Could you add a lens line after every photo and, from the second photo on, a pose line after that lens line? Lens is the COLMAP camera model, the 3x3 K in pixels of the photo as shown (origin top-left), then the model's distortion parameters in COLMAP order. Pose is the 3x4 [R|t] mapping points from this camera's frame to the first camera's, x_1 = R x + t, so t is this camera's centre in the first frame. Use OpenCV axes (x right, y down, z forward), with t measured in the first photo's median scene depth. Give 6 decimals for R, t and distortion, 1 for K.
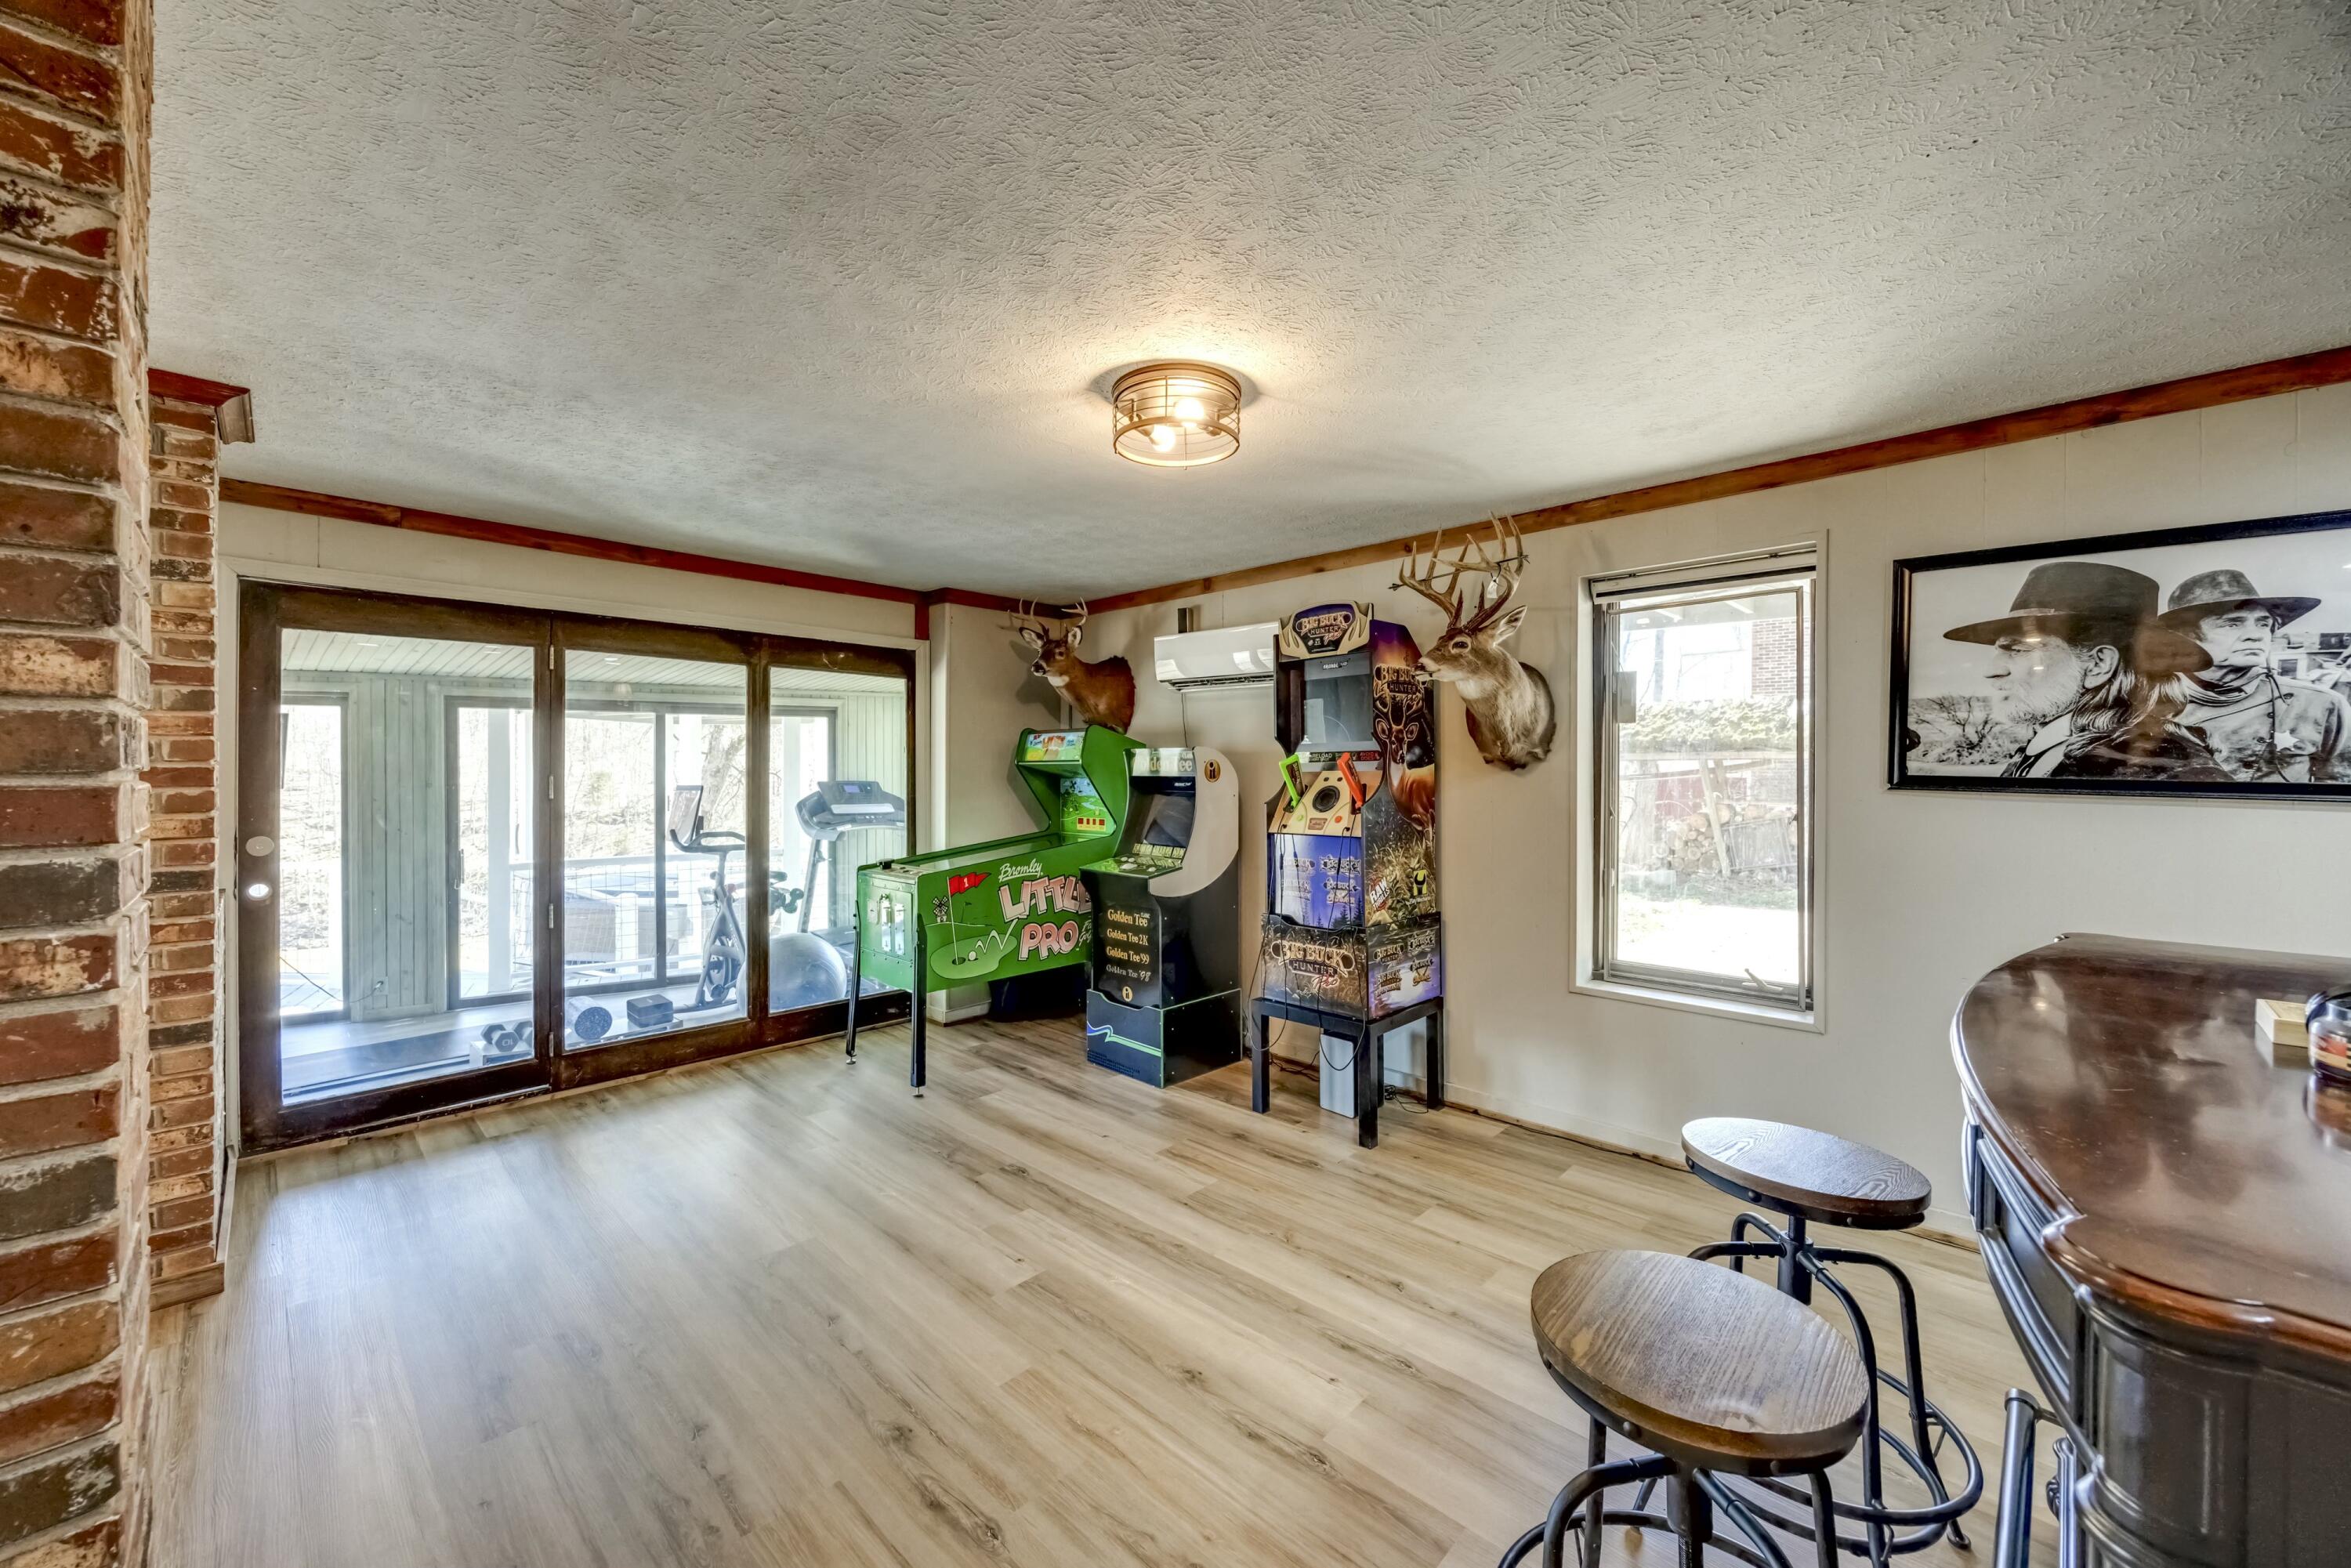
lens RADIAL K [[896.1, 0, 1172.4], [0, 896.1, 766.1], [0, 0, 1]] dist [-0.005100, 0.001232]
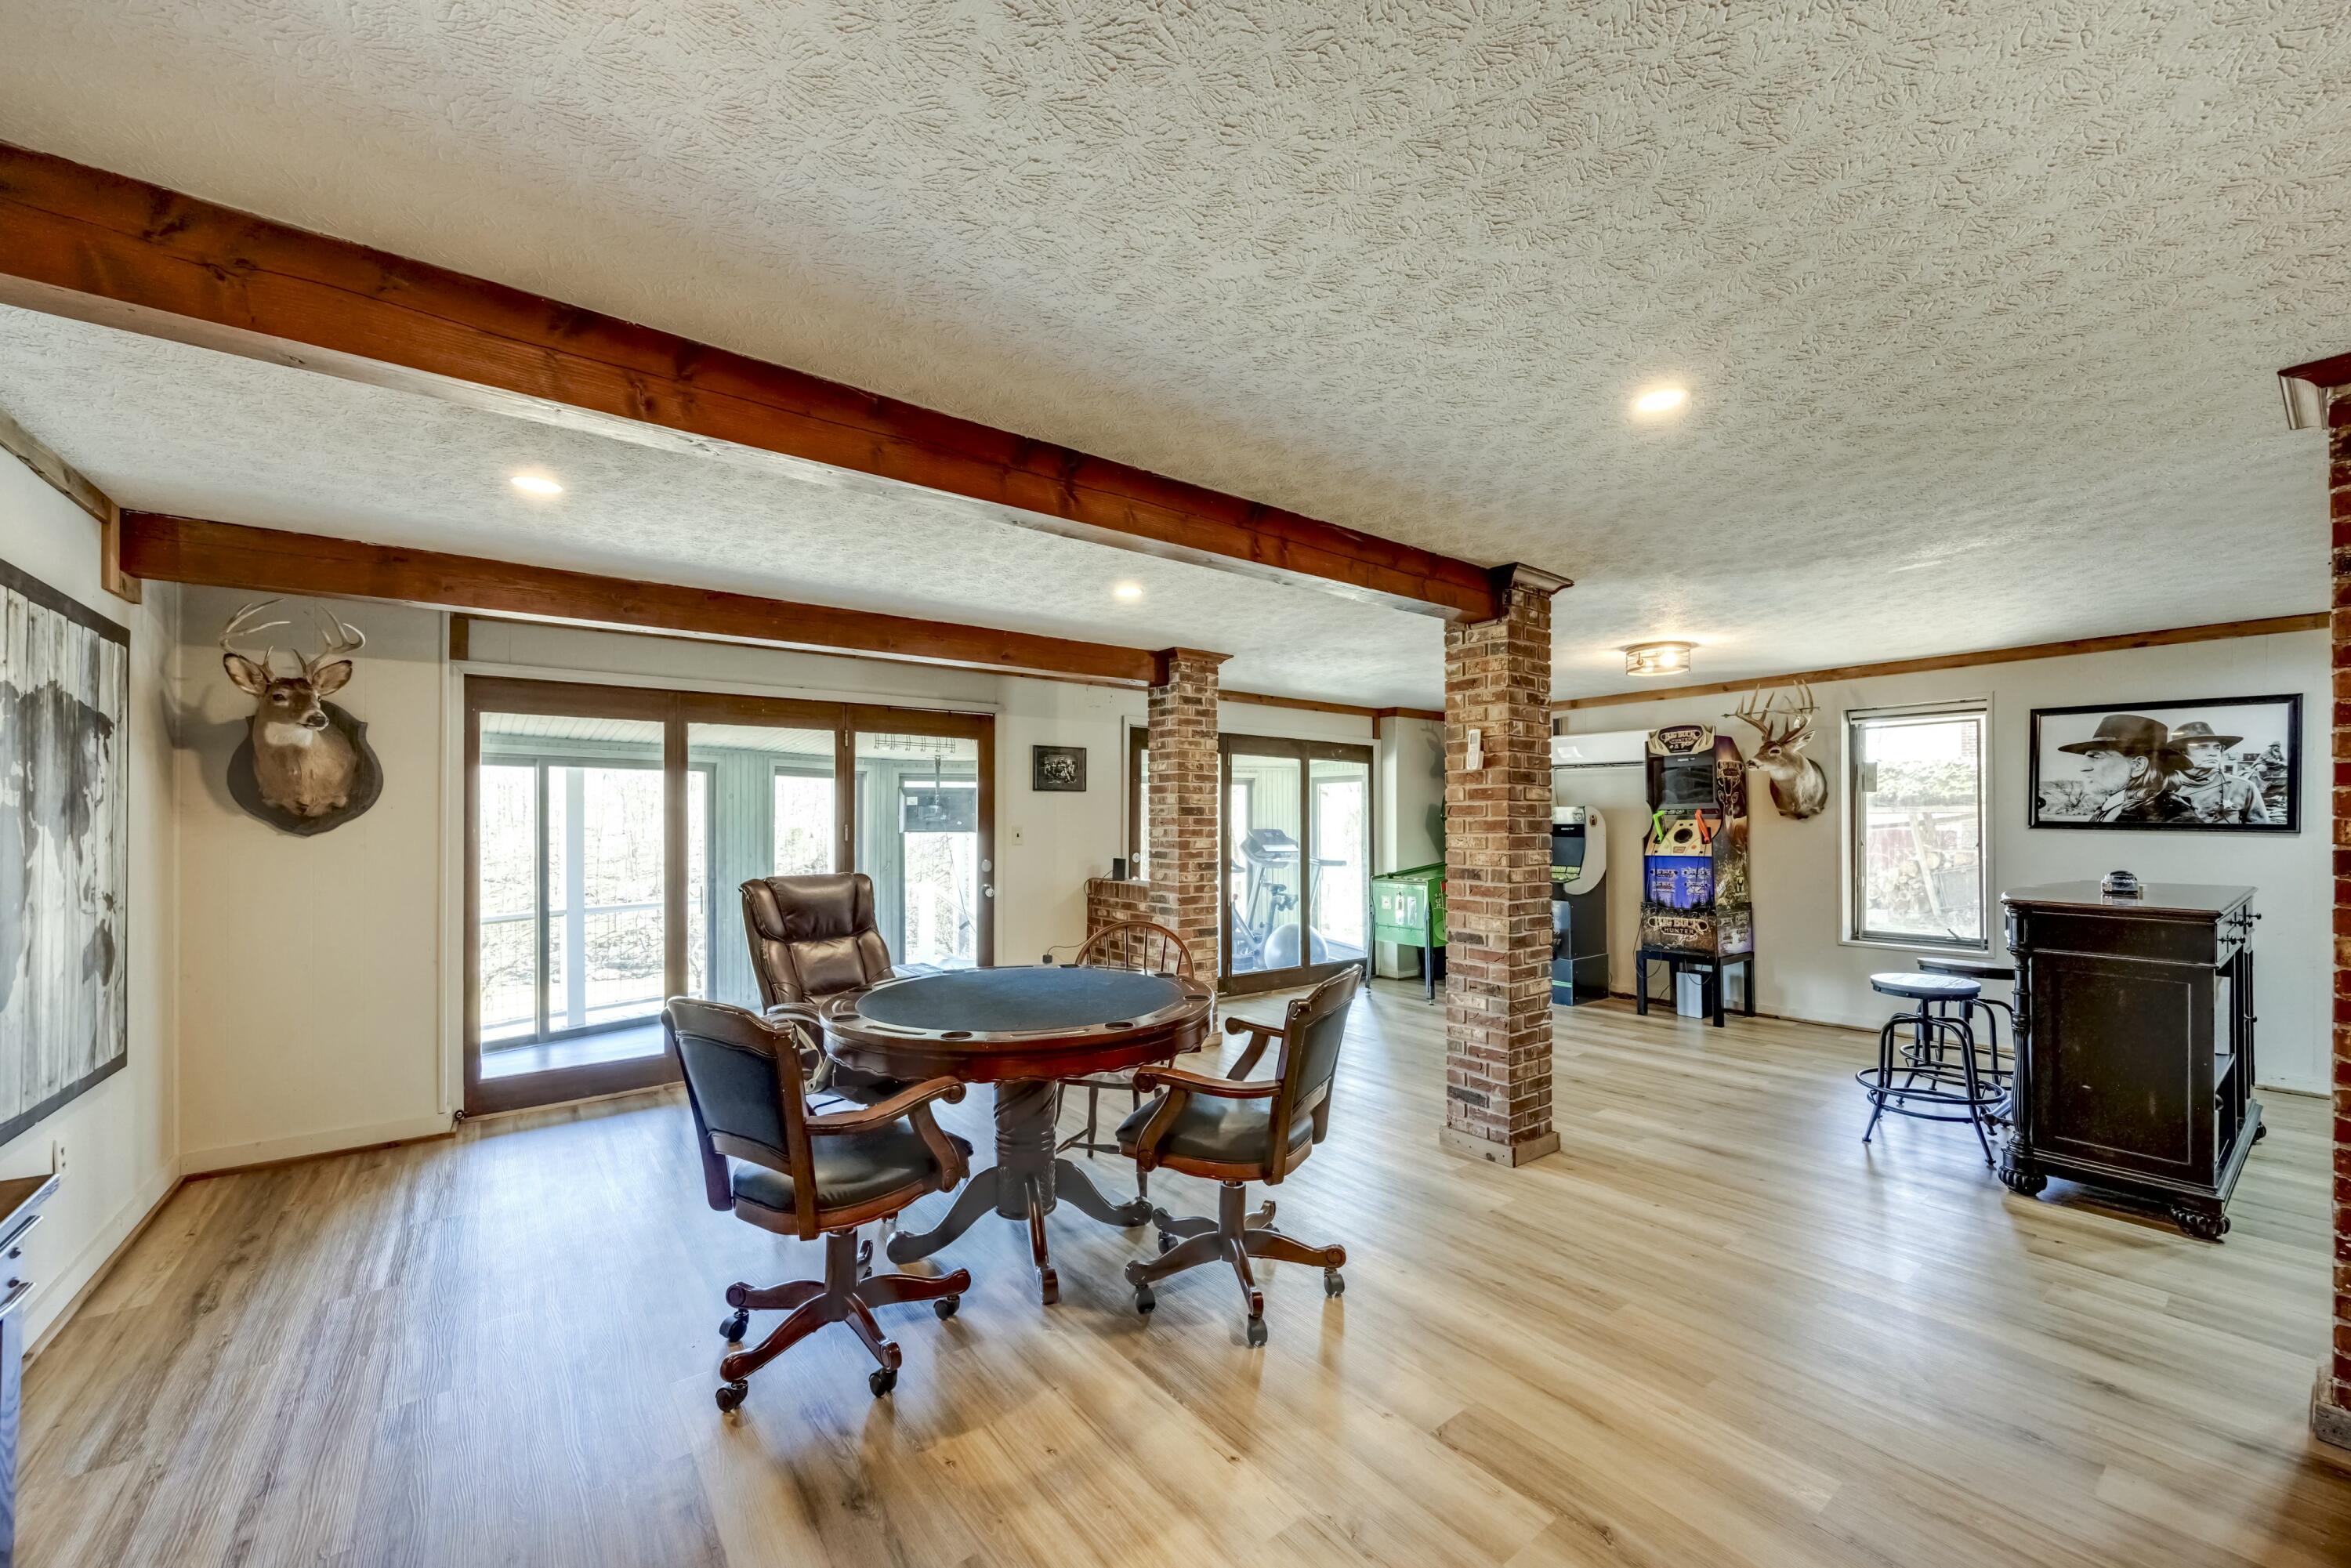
lens RADIAL K [[896.1, 0, 1188.0], [0, 896.1, 811.4], [0, 0, 1]] dist [-0.005100, 0.001232]
pose [[0.989855, -0.002294, -0.142063, -0.551722], [0.000842, 0.999947, -0.010282, 0.005689], [0.142079, 0.010058, 0.989804, -0.894540]]
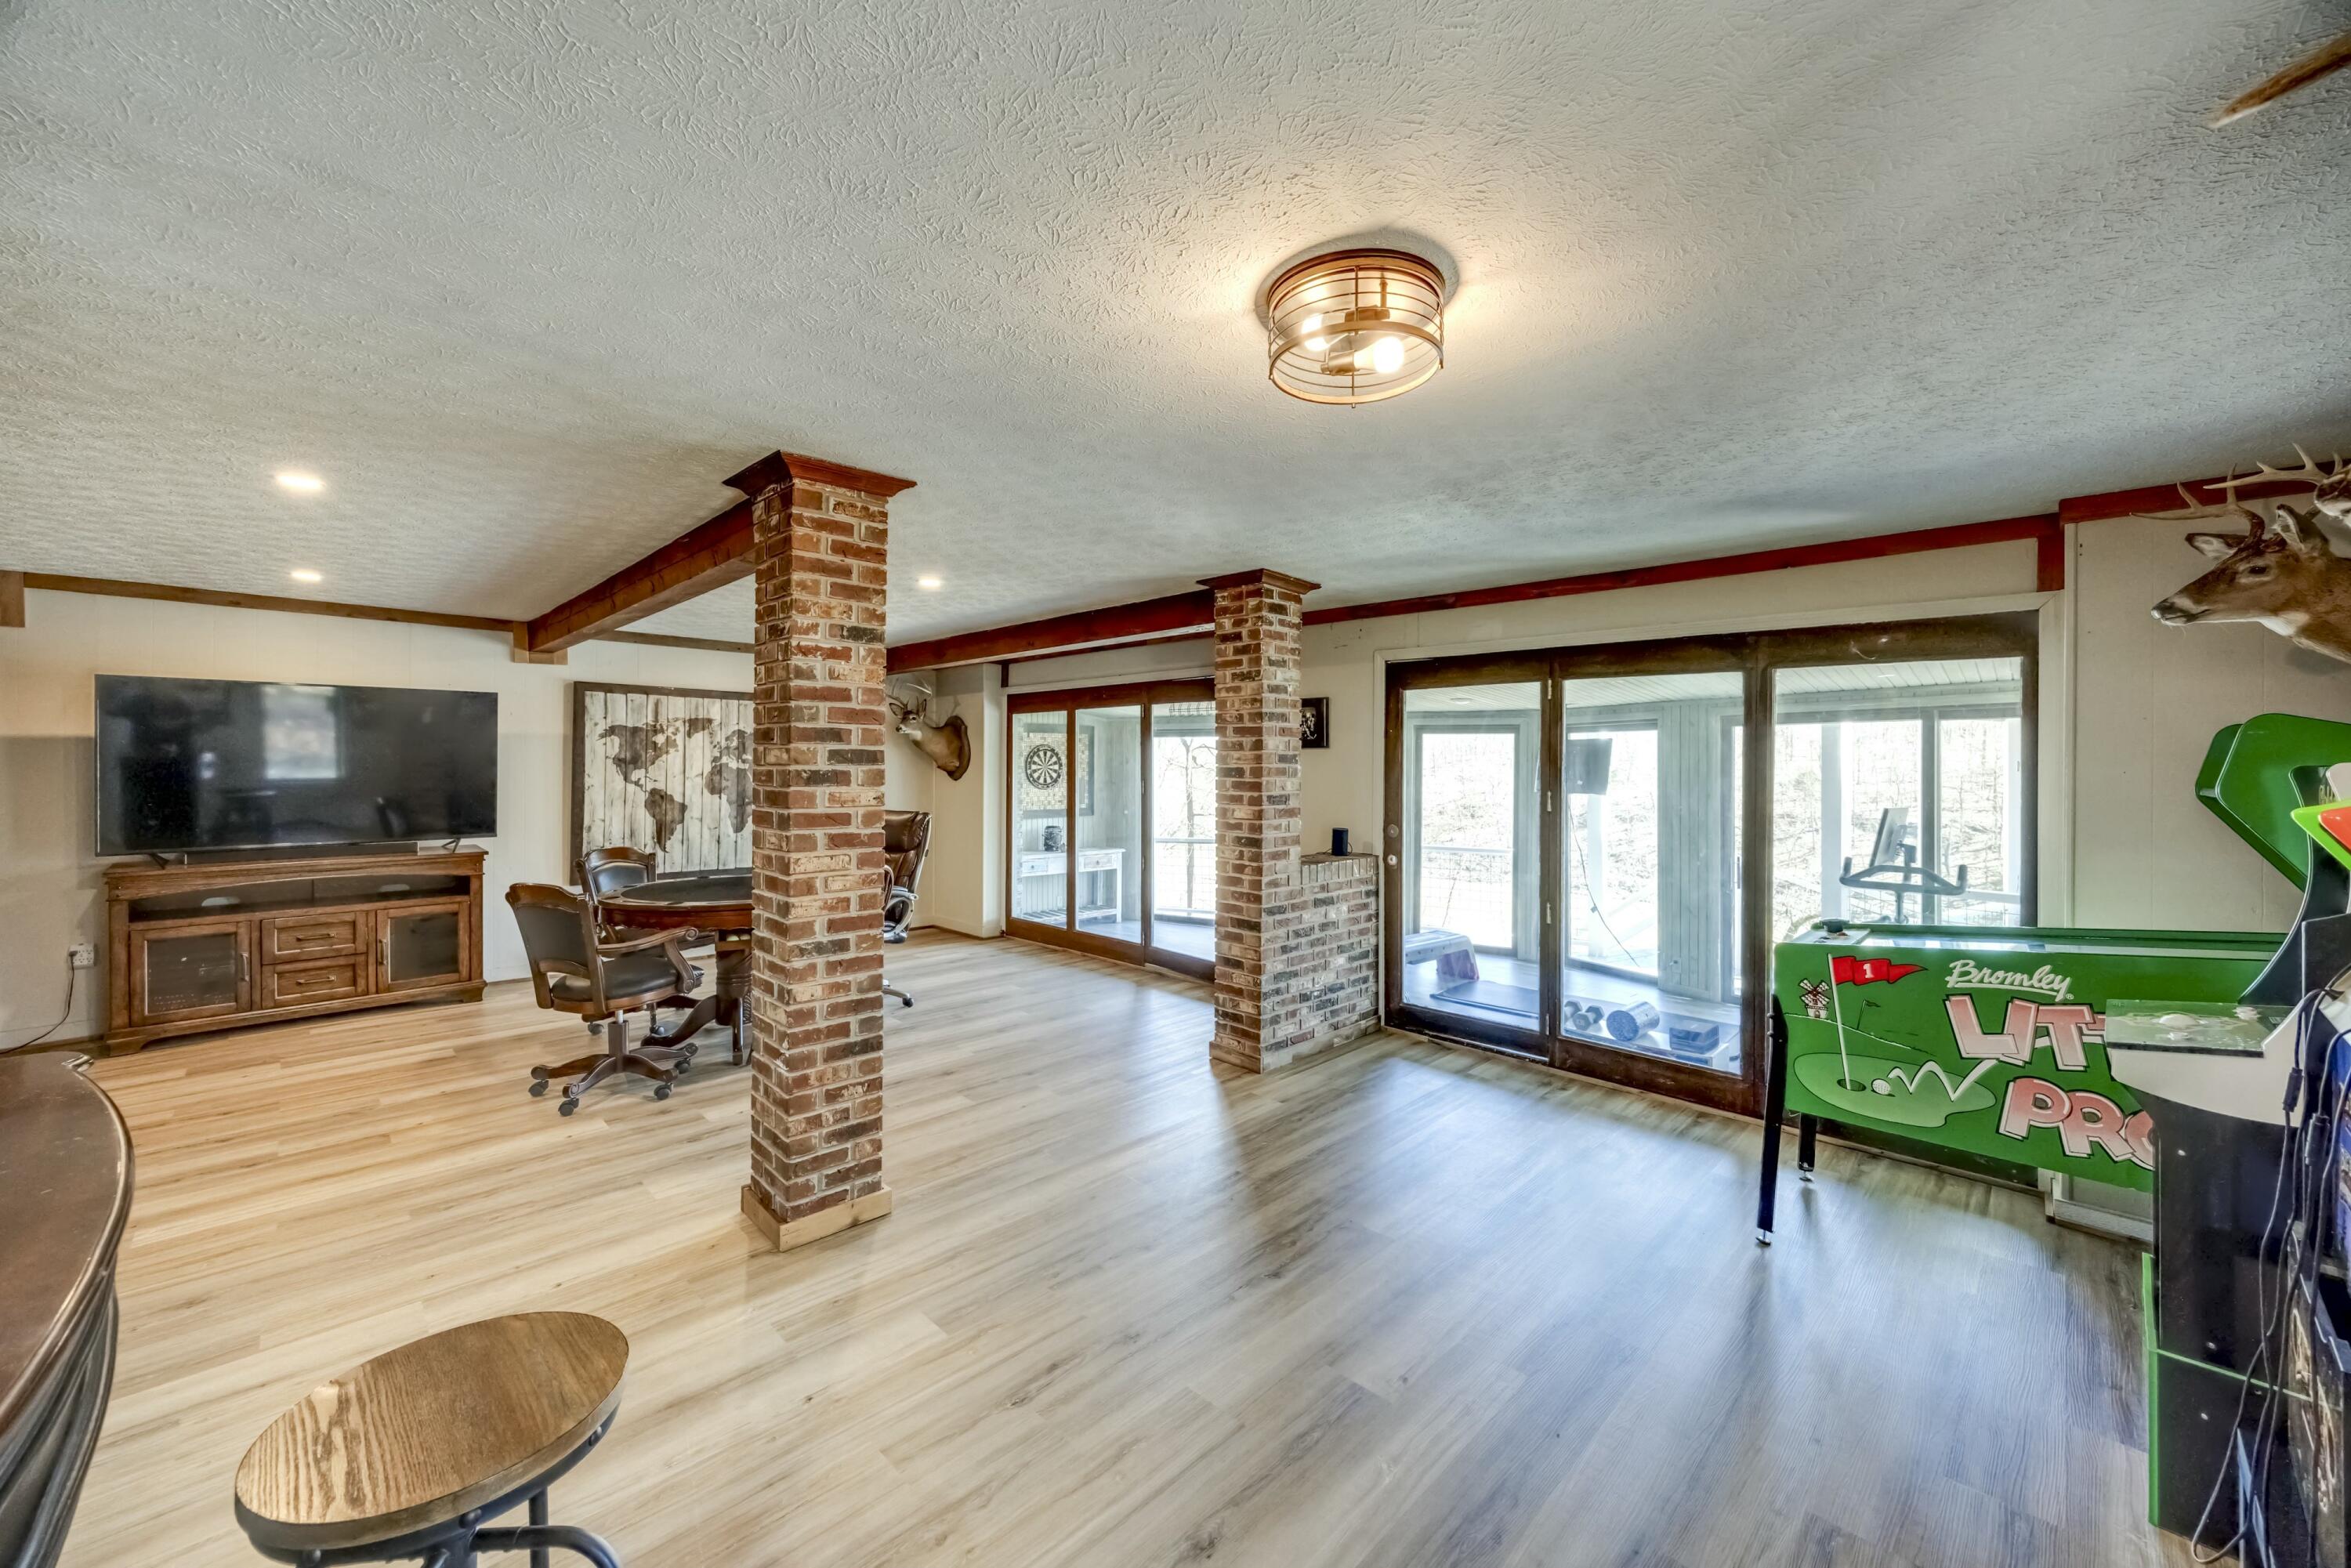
lens RADIAL K [[896.1, 0, 1192.2], [0, 896.1, 766.1], [0, 0, 1]] dist [-0.005100, 0.001232]
pose [[-0.008023, -0.000560, -0.999968, 0.496183], [-0.009550, 0.999954, -0.000483, -0.018169], [0.999922, 0.009546, -0.008028, 0.585633]]
